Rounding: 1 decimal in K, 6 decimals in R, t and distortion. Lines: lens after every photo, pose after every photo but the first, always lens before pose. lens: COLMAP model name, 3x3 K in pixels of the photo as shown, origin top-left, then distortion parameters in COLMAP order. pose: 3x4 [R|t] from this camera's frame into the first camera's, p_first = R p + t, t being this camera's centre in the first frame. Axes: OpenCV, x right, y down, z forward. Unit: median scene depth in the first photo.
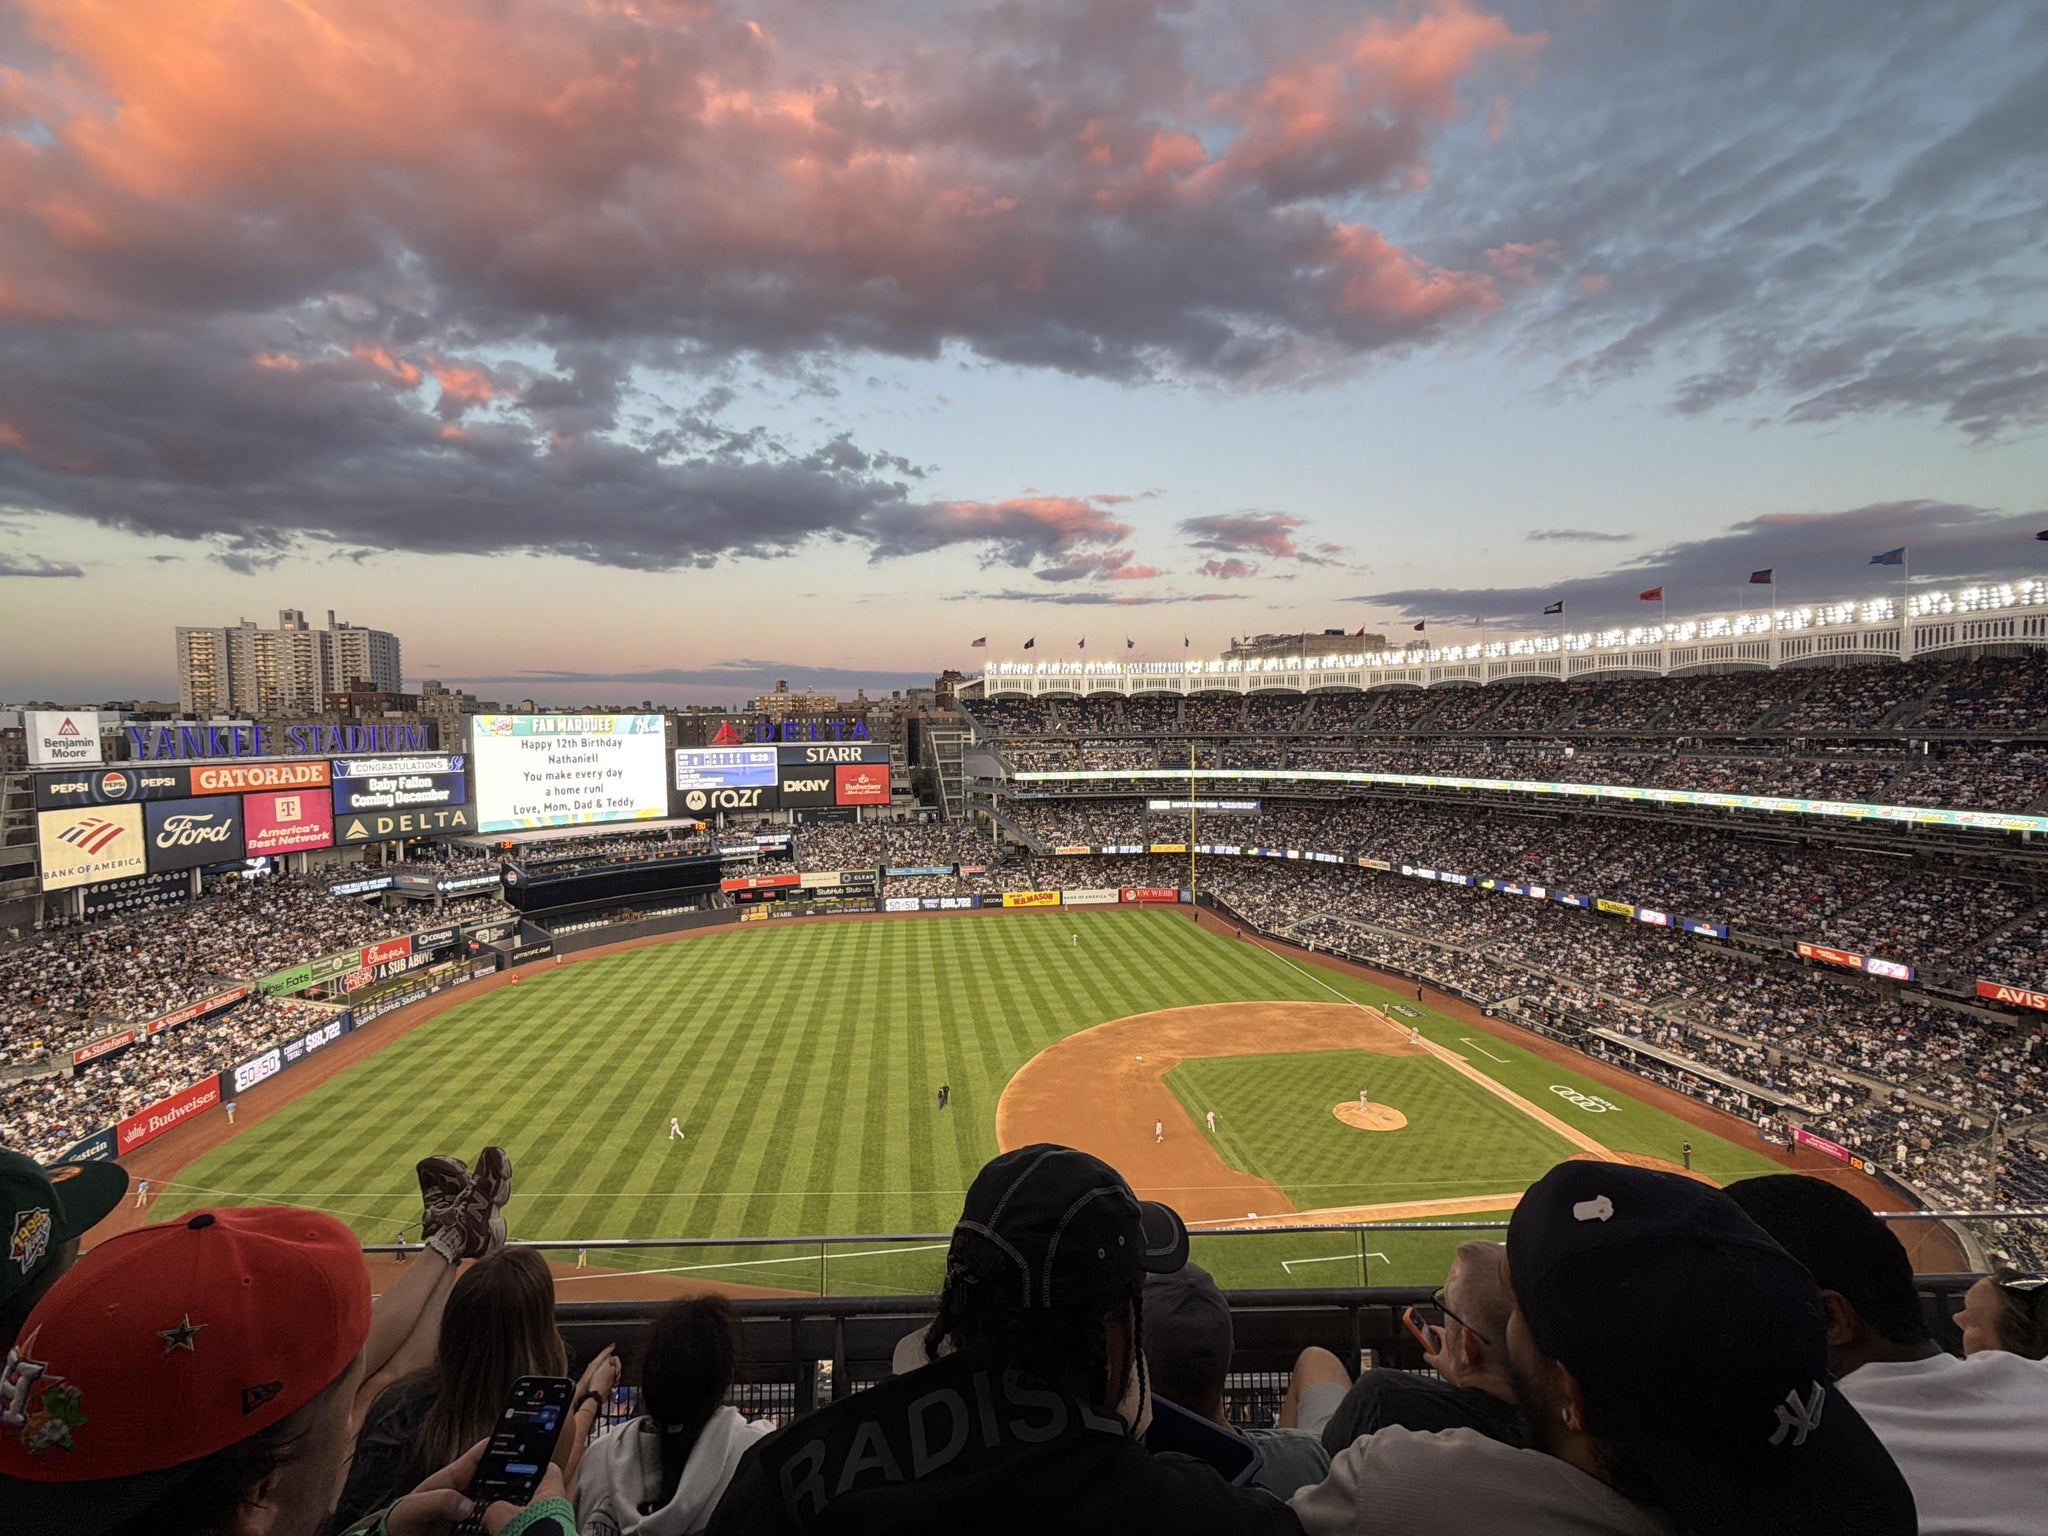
lens RADIAL K [[899.6, 0, 1033.0], [0, 899.6, 772.0], [0, 0, 1]] dist [-0.001816, -0.000388]
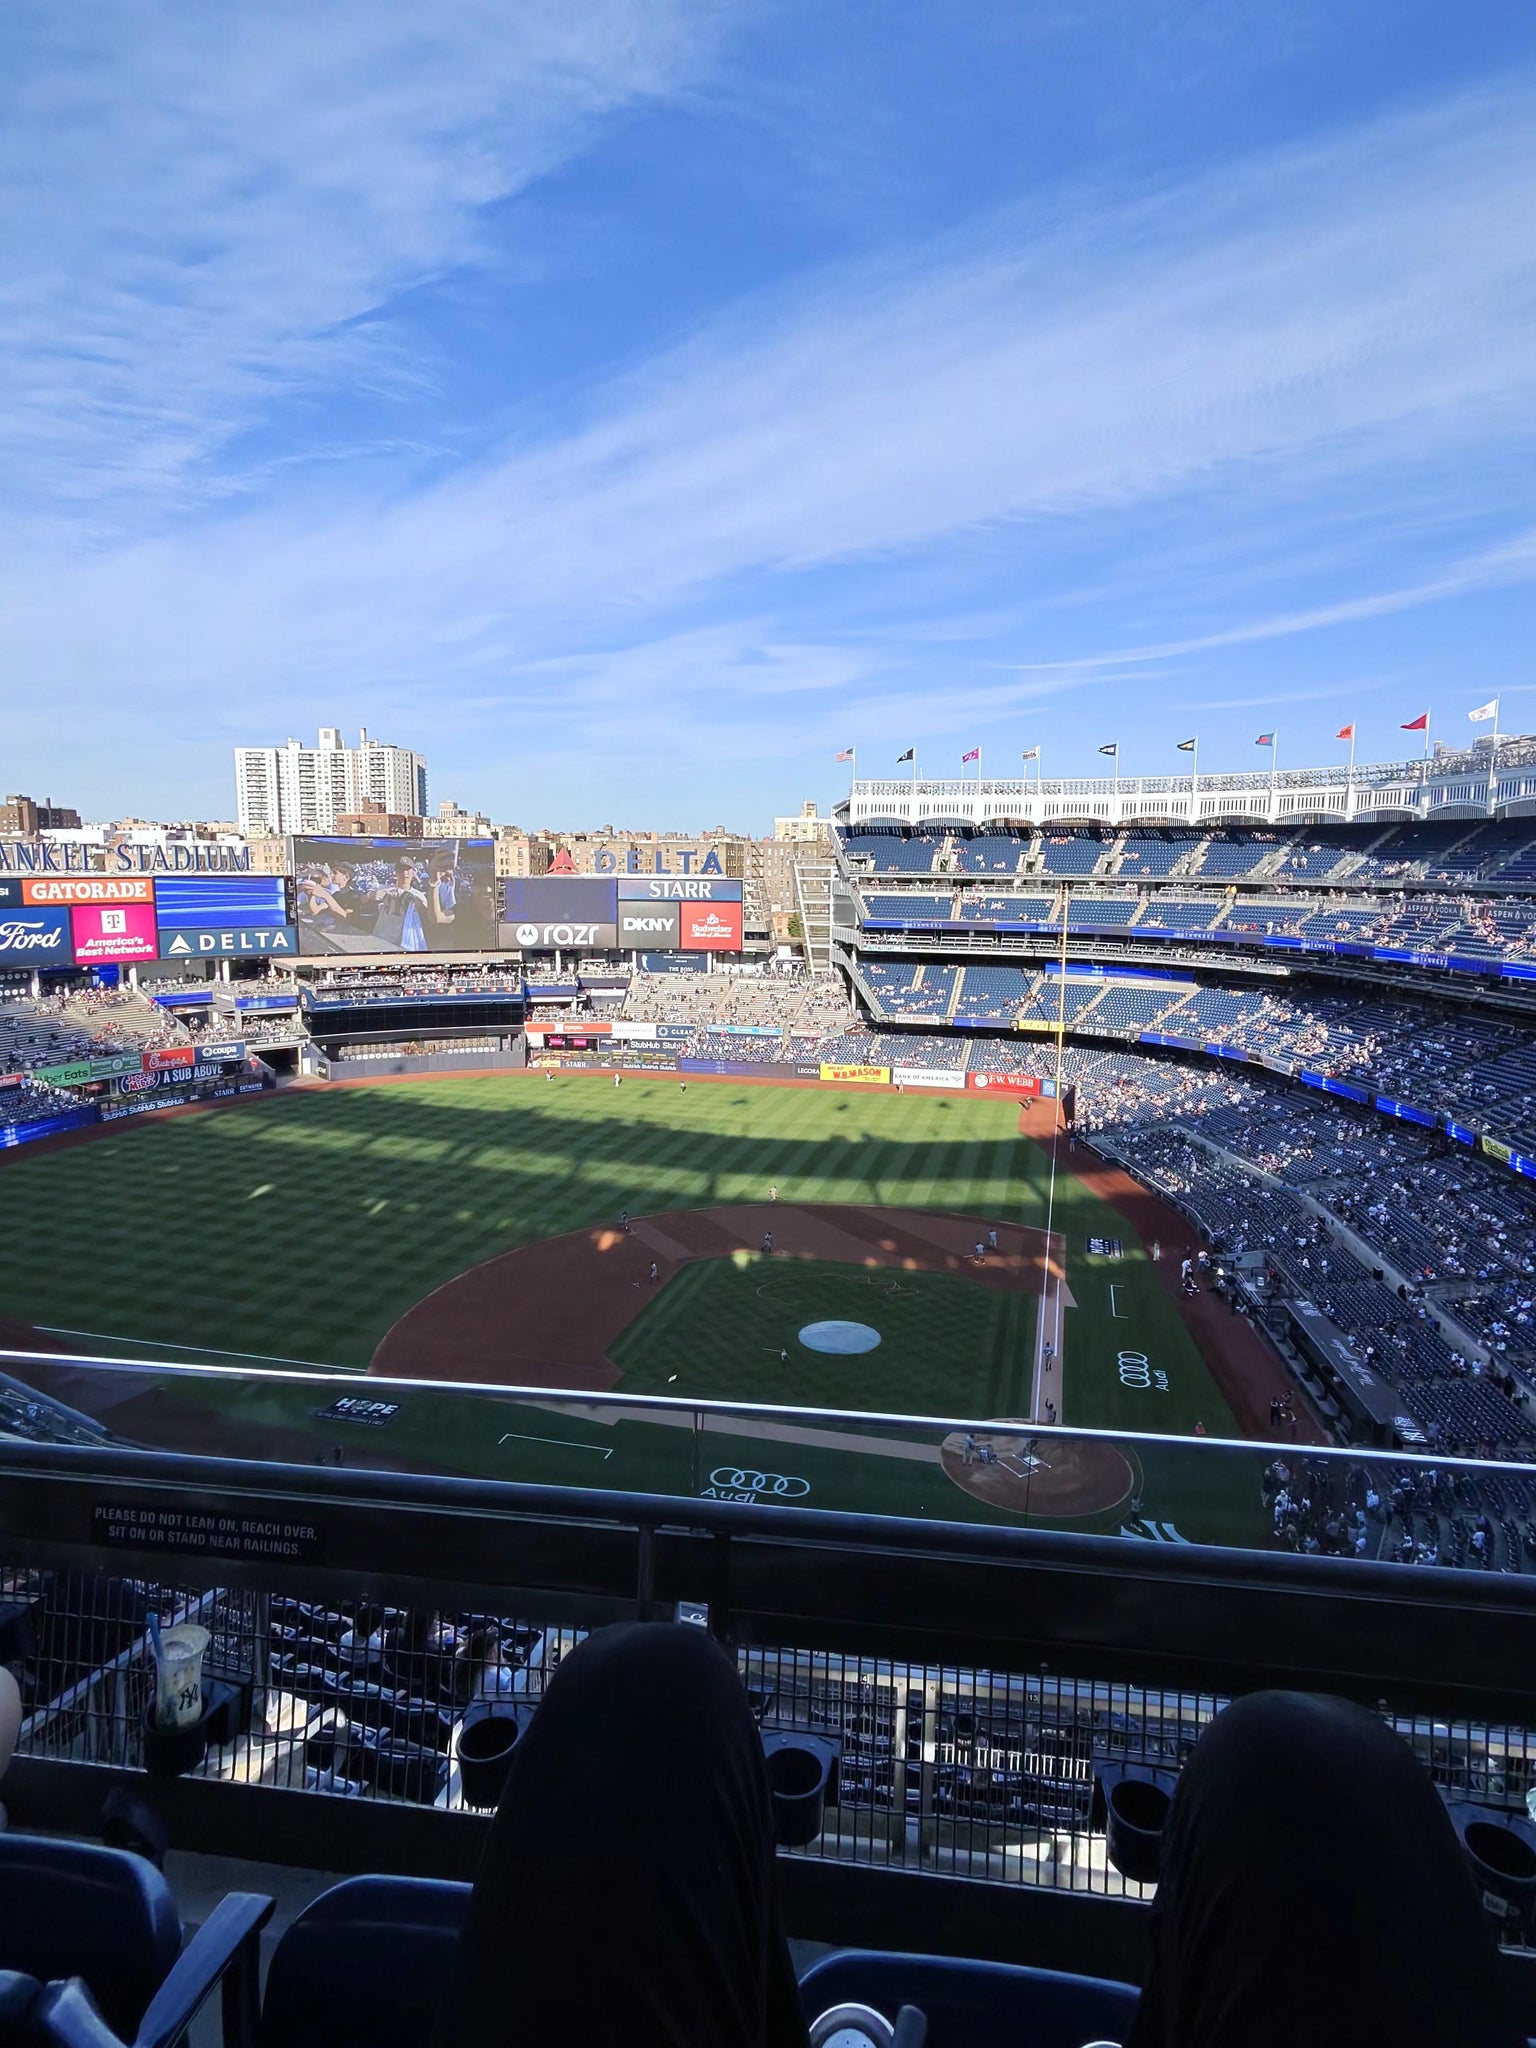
lens RADIAL K [[1160.4, 0, 776.5], [0, 1160.4, 1017.9], [0, 0, 1]] dist [0.003577, -0.000827]
pose [[0.924143, 0.071134, -0.375366, 0.435076], [-0.039821, 0.995096, 0.090539, -0.001863], [0.379965, -0.068724, 0.922444, 0.009291]]
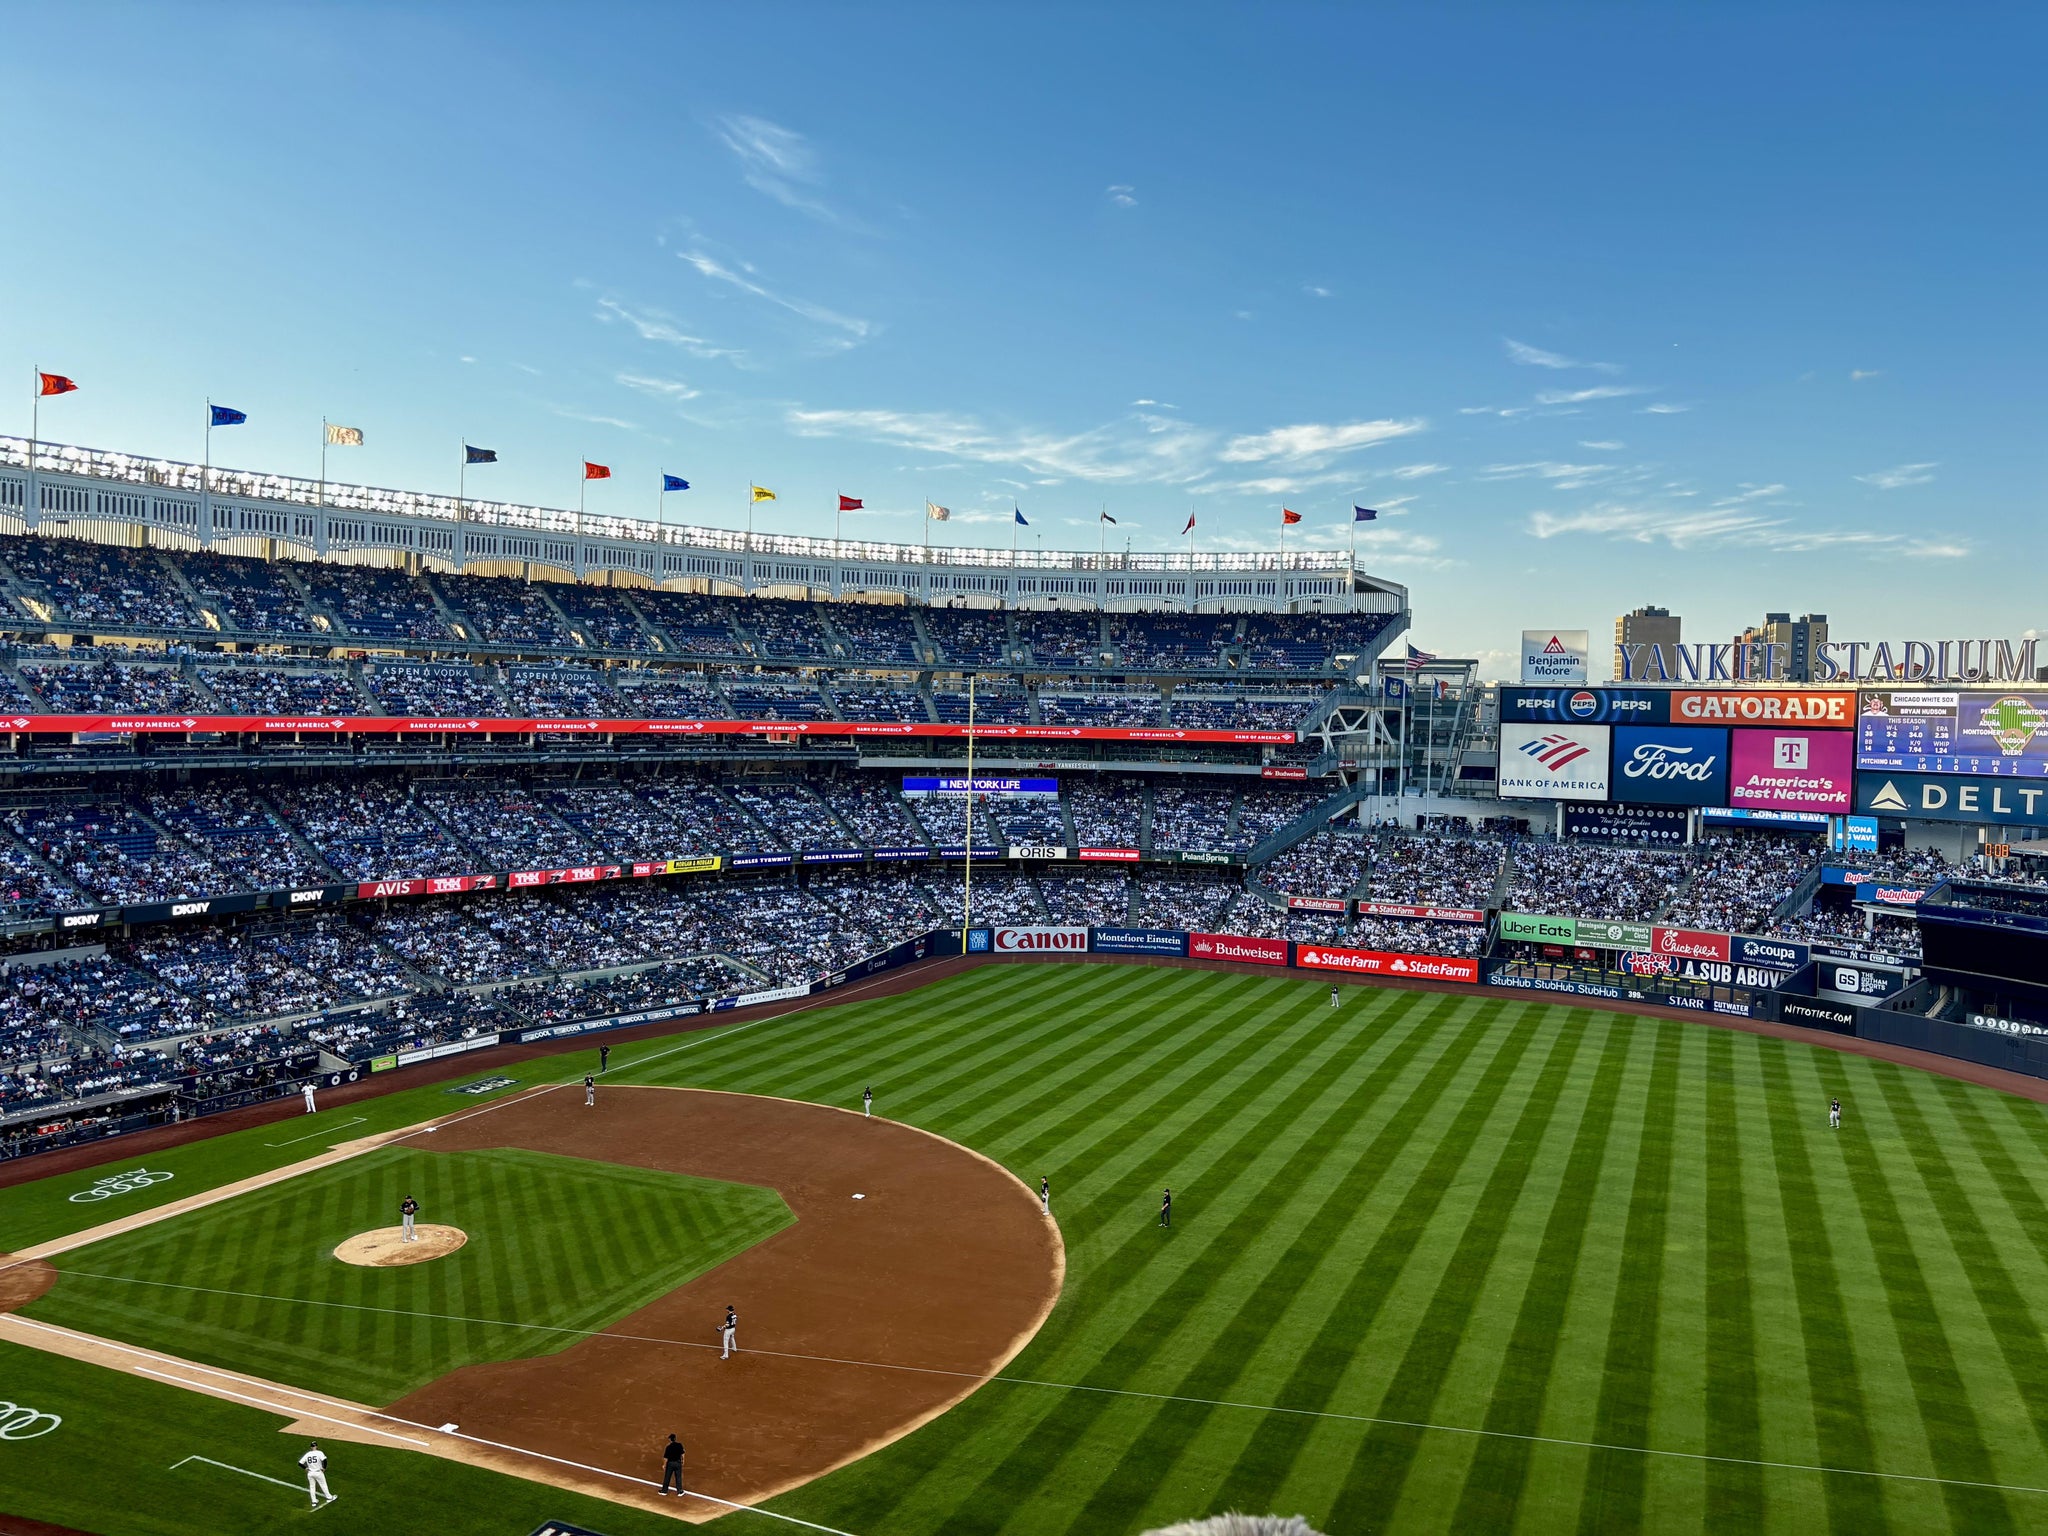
lens RADIAL K [[1529.5, 0, 1030.2], [0, 1529.5, 765.4], [0, 0, 1]] dist [0.025341, -0.007496]
pose [[-0.518272, 0.032166, -0.854611, 0.599429], [-0.060284, 0.995433, 0.074025, -0.005659], [0.853089, 0.089885, -0.513965, 1.116596]]
